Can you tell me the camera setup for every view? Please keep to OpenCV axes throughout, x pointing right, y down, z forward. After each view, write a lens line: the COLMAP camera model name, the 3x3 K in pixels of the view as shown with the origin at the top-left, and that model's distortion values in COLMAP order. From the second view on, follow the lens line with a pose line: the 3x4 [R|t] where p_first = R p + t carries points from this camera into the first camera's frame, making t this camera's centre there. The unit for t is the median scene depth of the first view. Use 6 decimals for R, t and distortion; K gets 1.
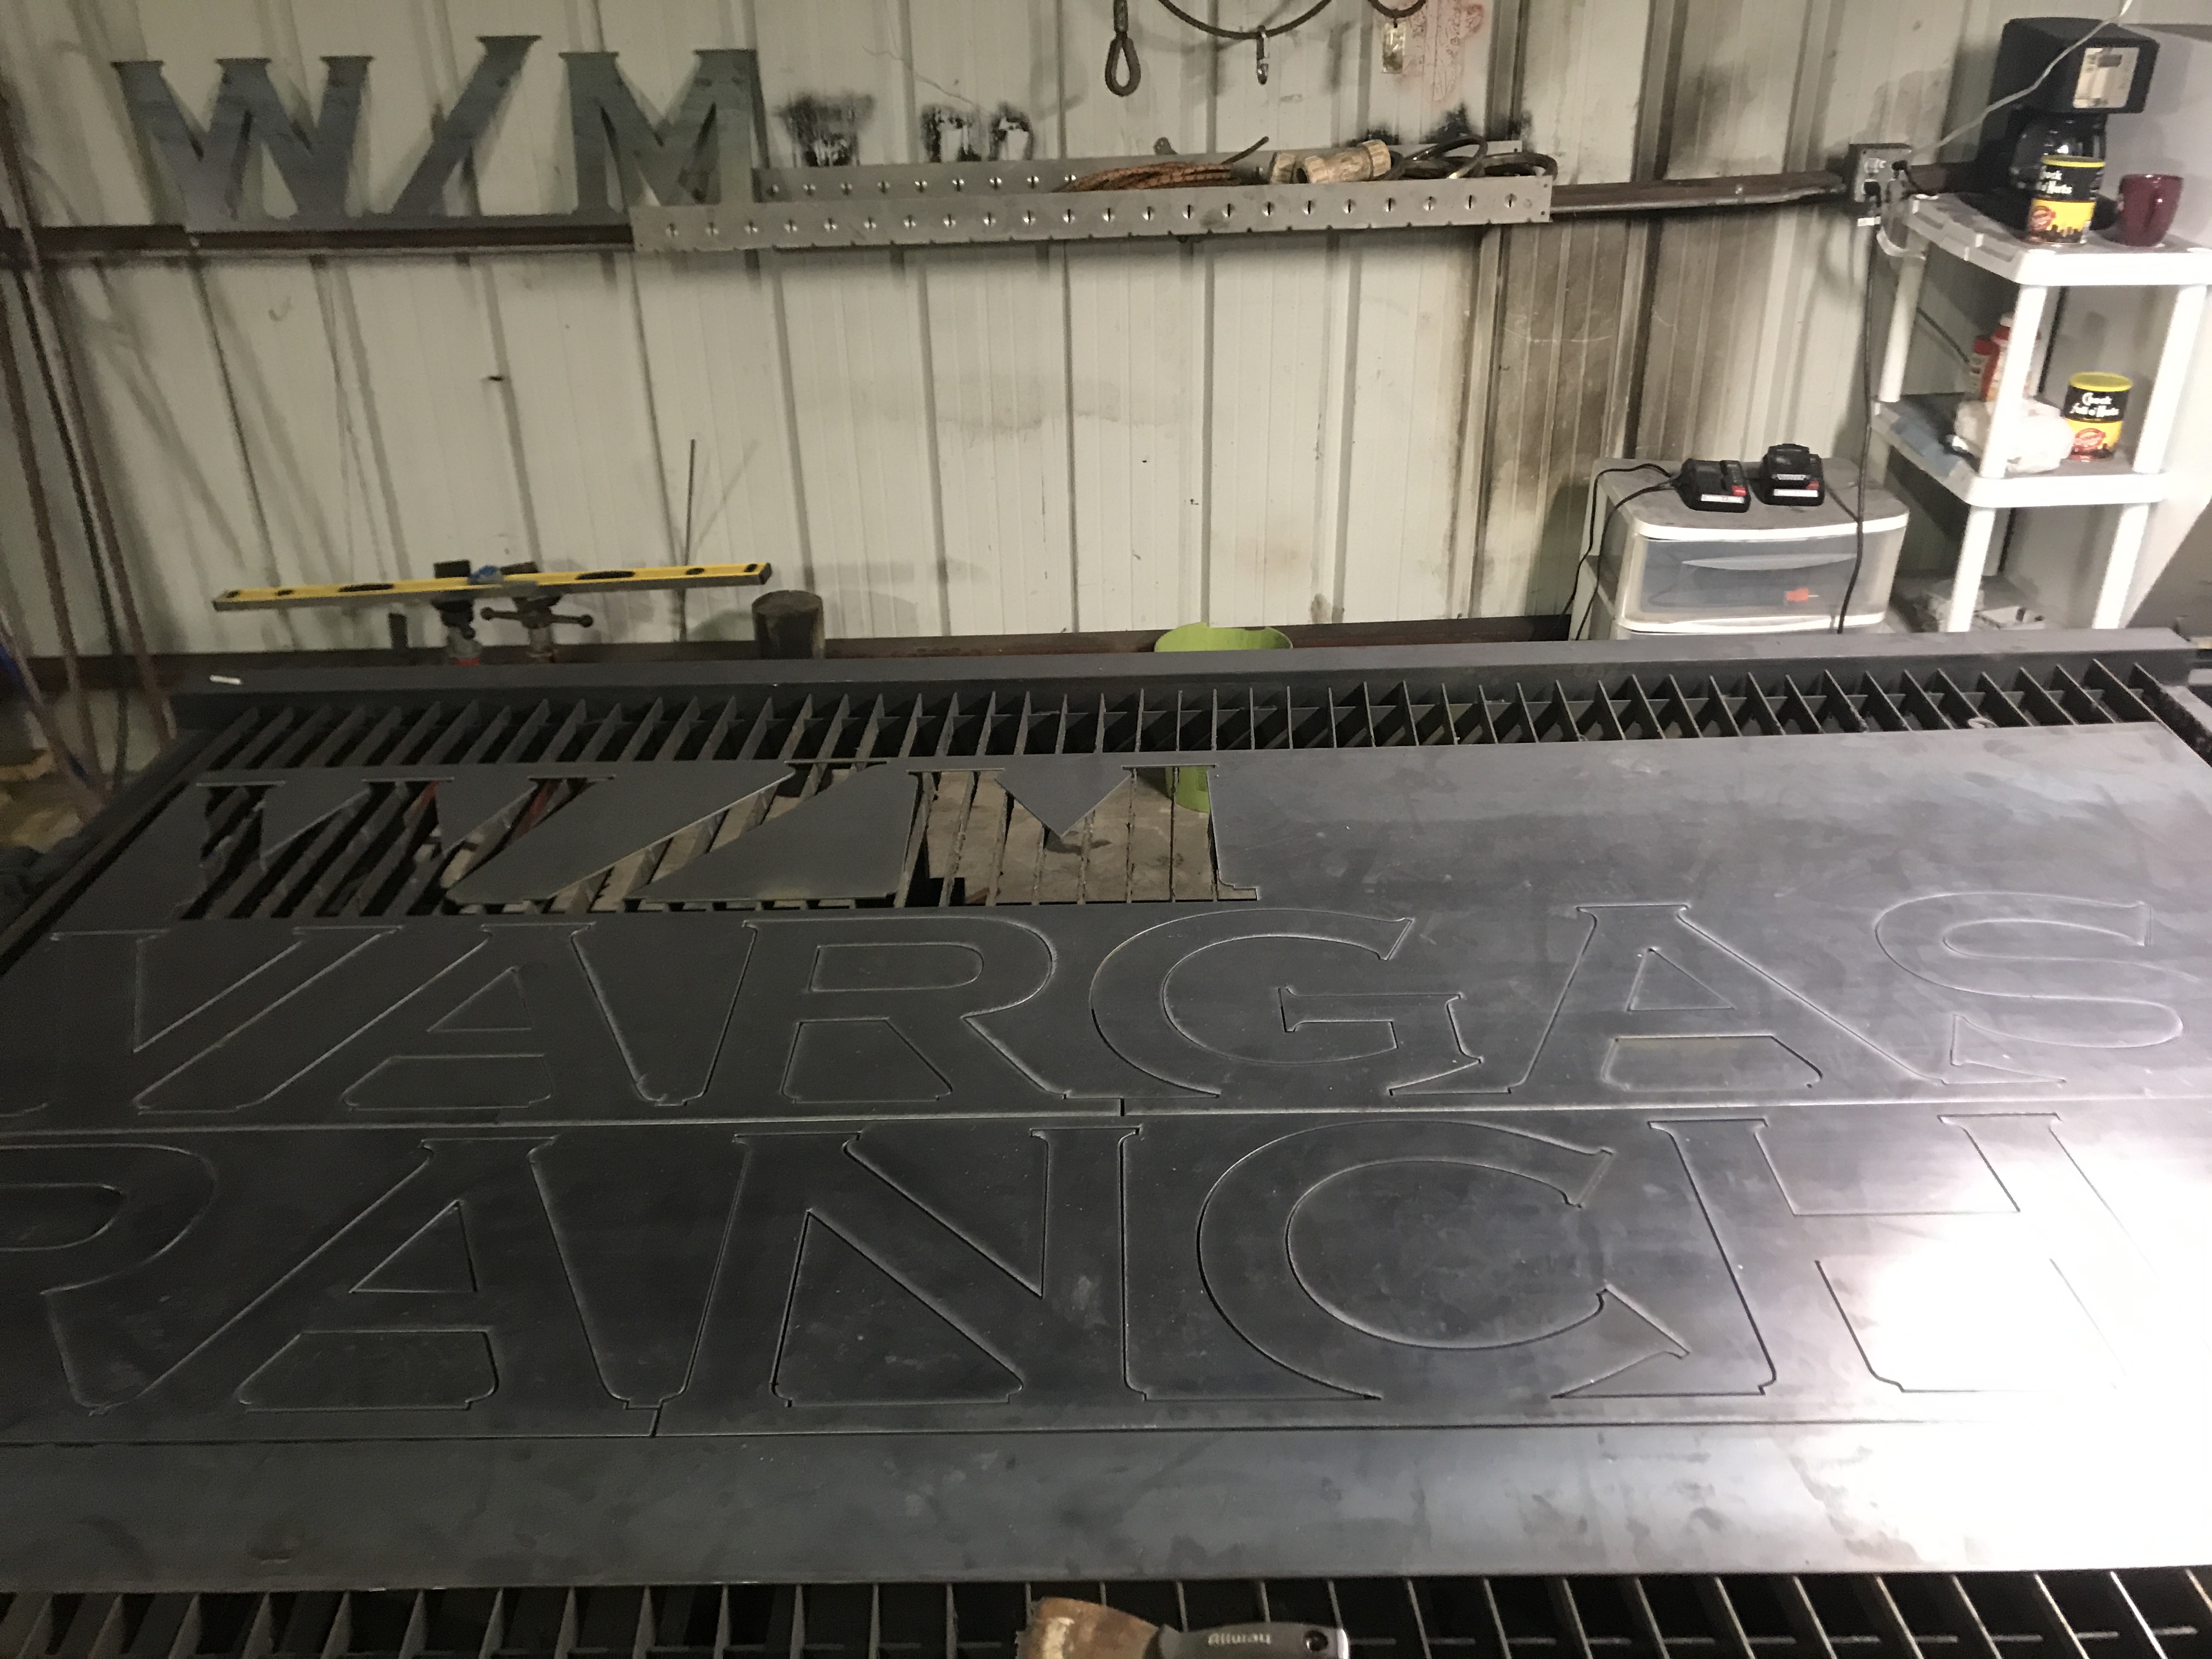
lens RADIAL K [[1760.6, 0, 1106.0], [0, 1760.6, 829.5], [0, 0, 1]] dist [0.004513, -0.031141]
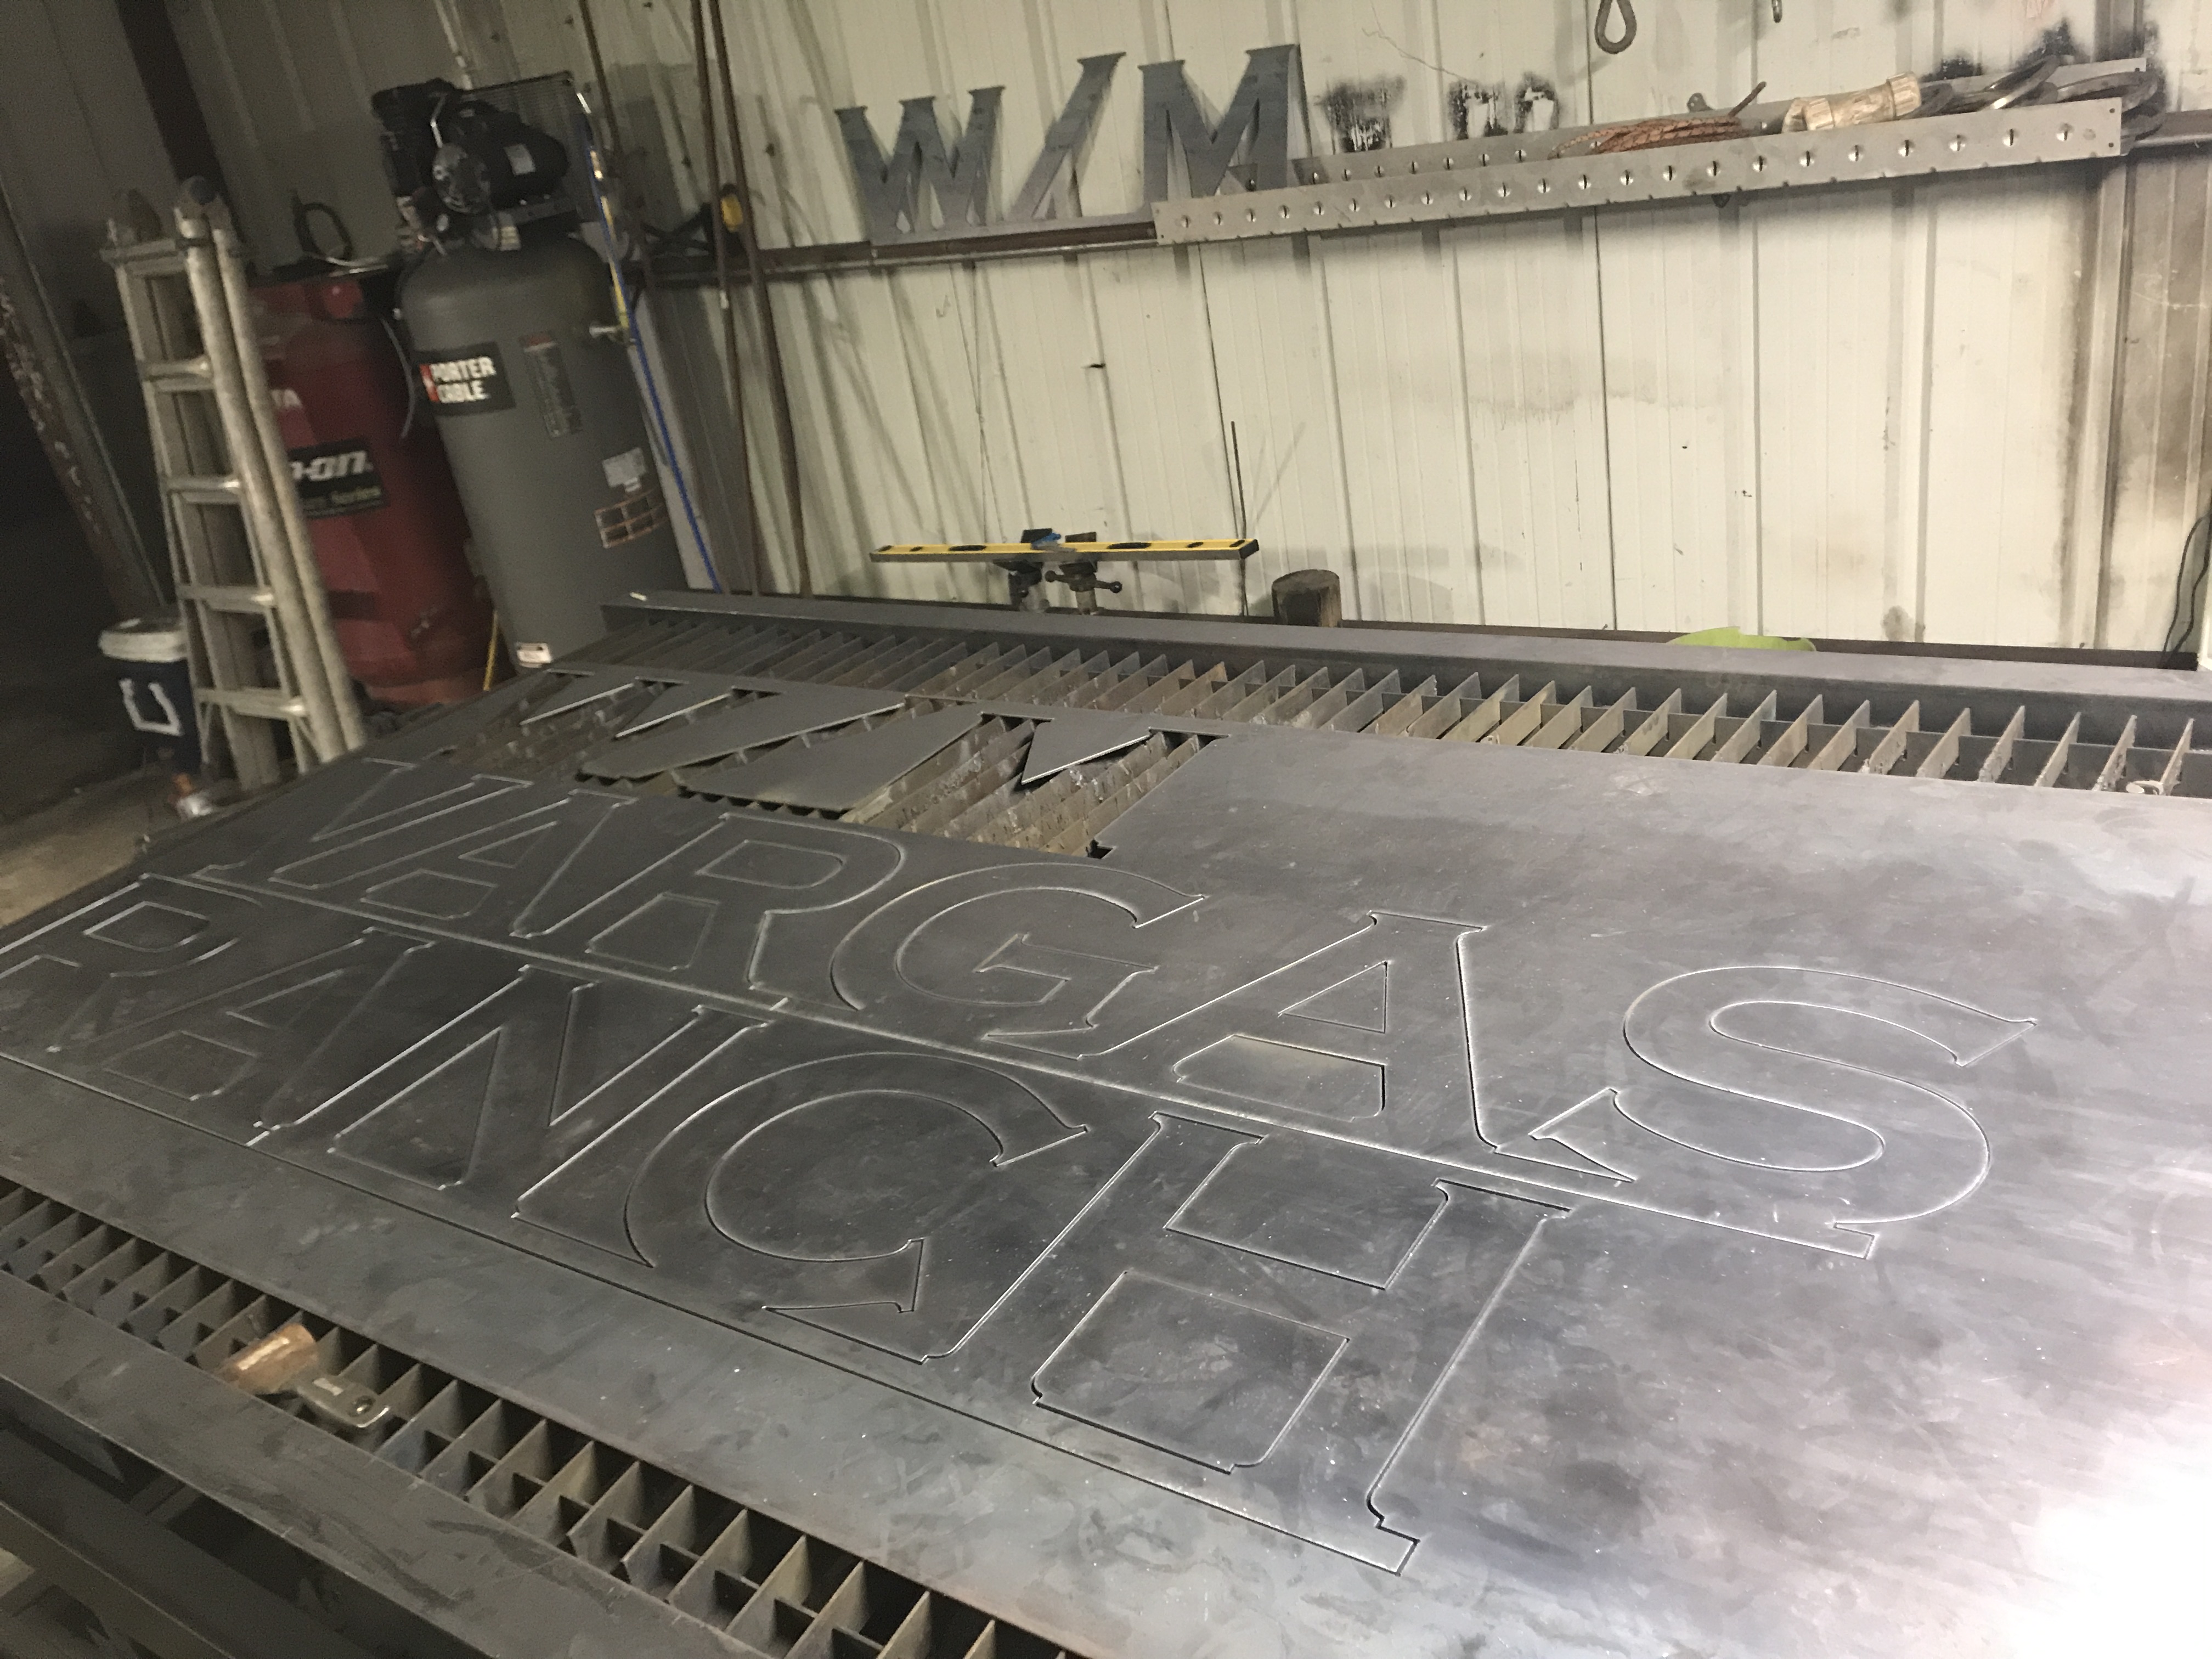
lens RADIAL K [[1829.3, 0, 1106.0], [0, 1829.3, 829.5], [0, 0, 1]] dist [-0.051311, 0.026096]
pose [[0.822877, 0.127062, -0.553831, 0.344150], [-0.131140, 0.990832, 0.032474, -0.005694], [0.552879, 0.045907, 0.831996, 0.069584]]
